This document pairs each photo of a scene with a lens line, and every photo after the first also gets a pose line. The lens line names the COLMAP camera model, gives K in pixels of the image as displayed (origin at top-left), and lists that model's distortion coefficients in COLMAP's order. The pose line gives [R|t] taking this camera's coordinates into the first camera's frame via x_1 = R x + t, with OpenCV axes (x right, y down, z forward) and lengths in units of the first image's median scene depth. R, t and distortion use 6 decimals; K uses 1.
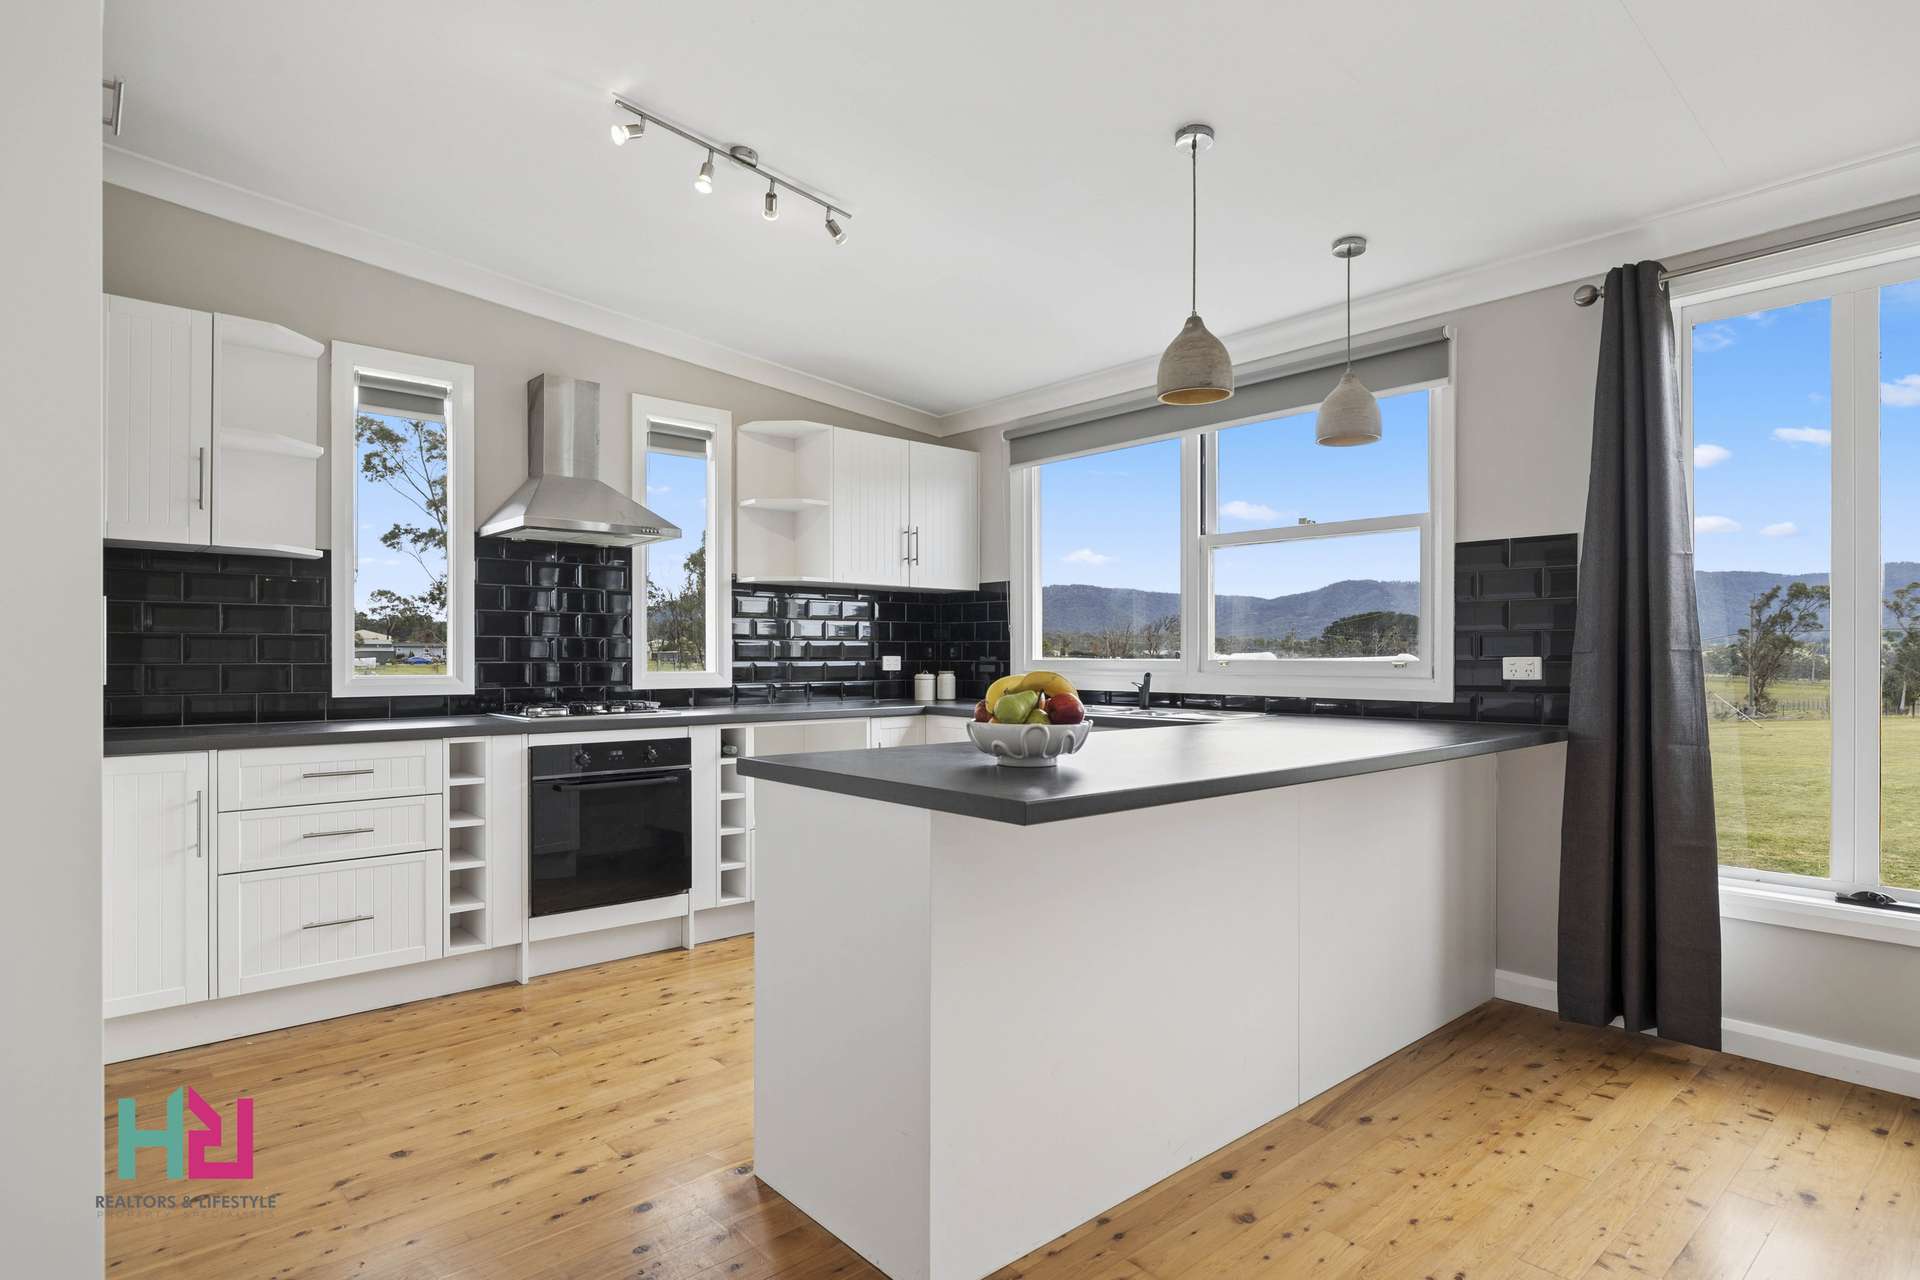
lens RADIAL K [[1019.5, 0, 953.8], [0, 1019.5, 662.1], [0, 0, 1]] dist [-0.003292, -0.000344]
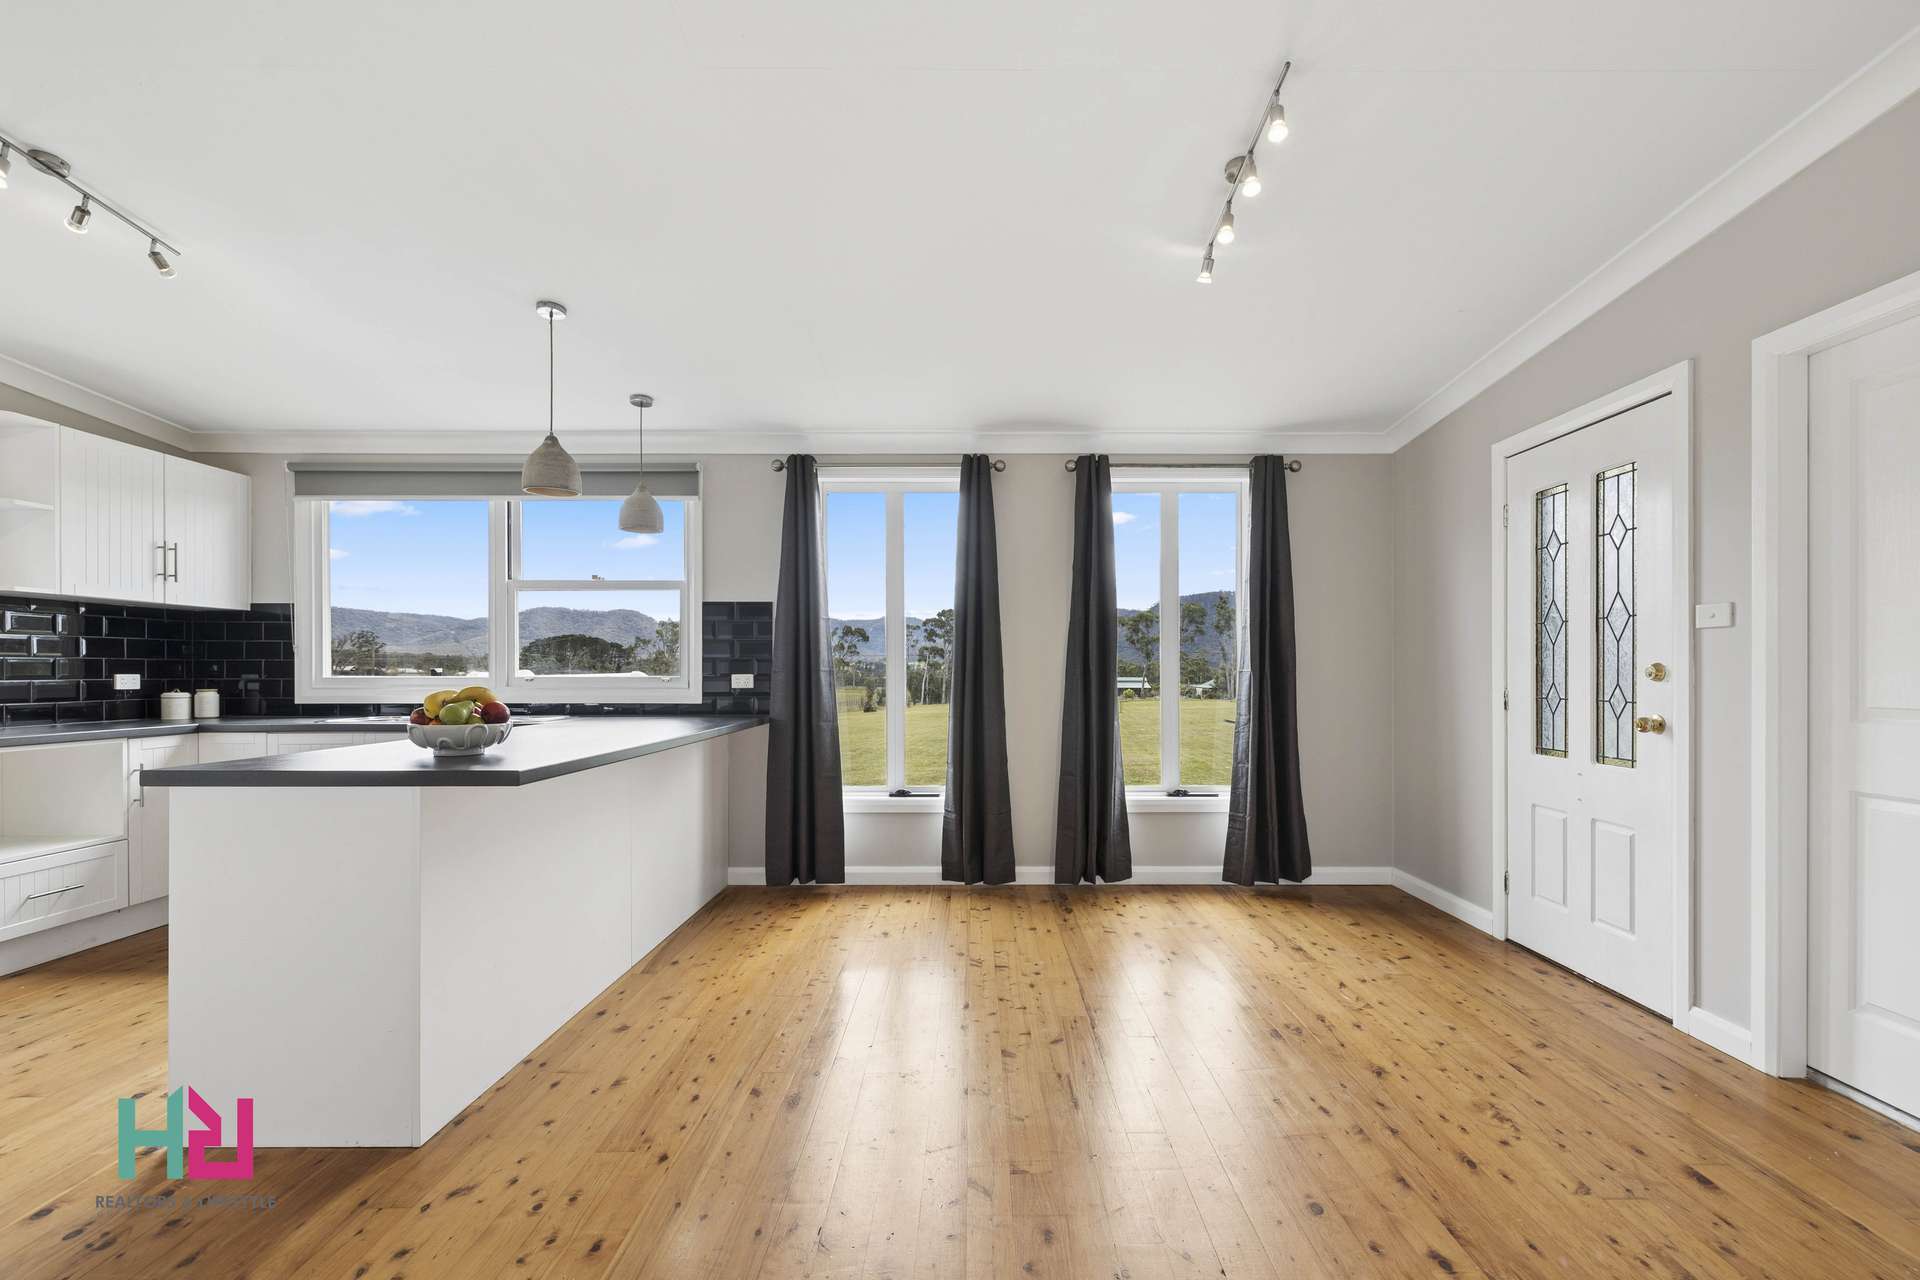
lens RADIAL K [[814.3, 0, 988.6], [0, 814.3, 673.5], [0, 0, 1]] dist [-0.000006, 0.000119]
pose [[0.650386, -0.001839, 0.759602, -0.190997], [0.004916, 0.999986, -0.001788, -0.002268], [-0.759588, 0.004897, 0.650386, -0.164998]]
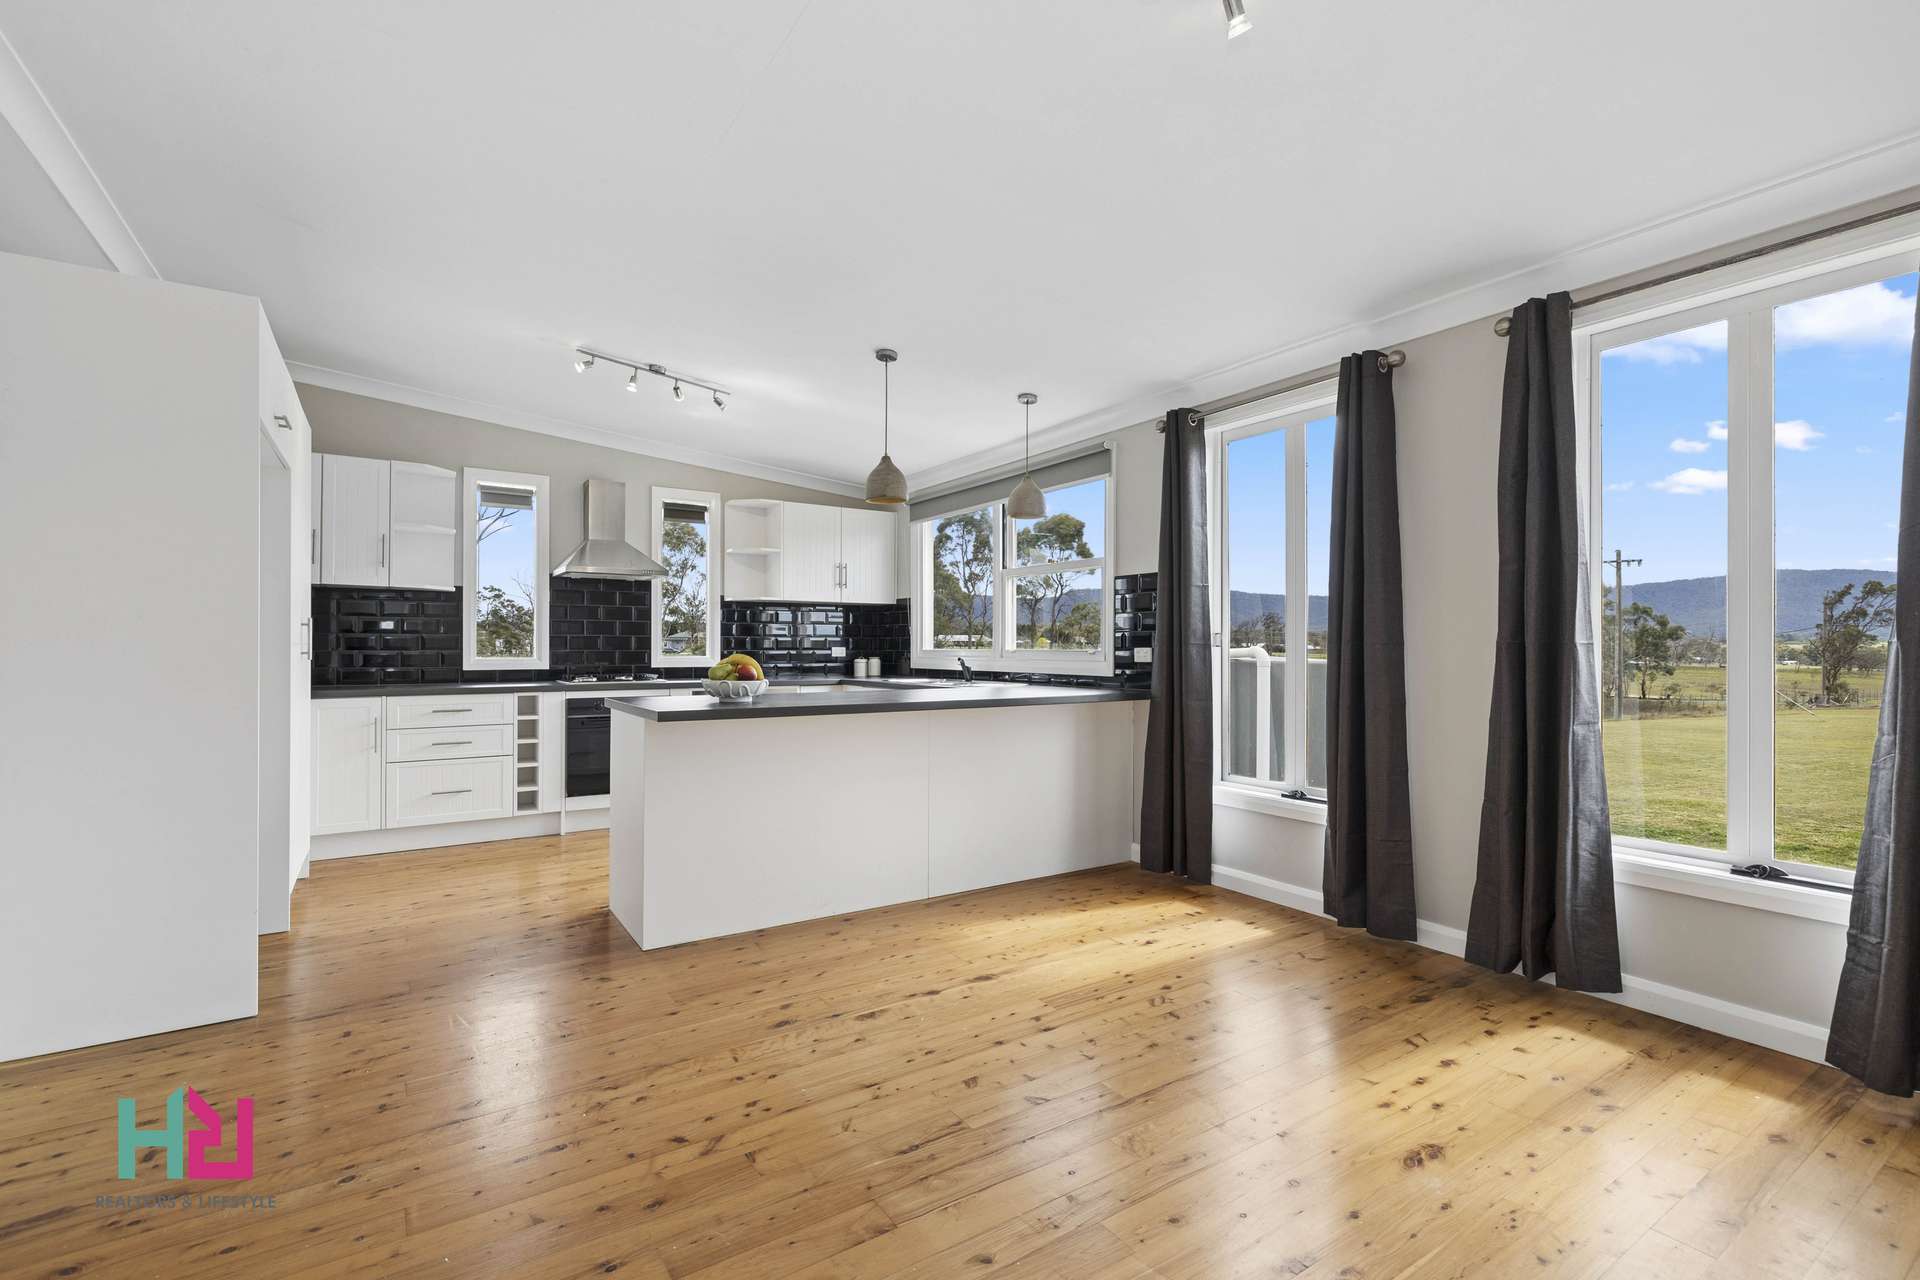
lens RADIAL K [[828.9, 0, 967.0], [0, 828.9, 647.8], [0, 0, 1]] dist [0.000760, 0.000150]
pose [[0.993200, 0.000791, -0.116421, 0.452483], [-0.001474, 0.999982, -0.005784, 0.003226], [0.116415, 0.005916, 0.993183, -0.345917]]
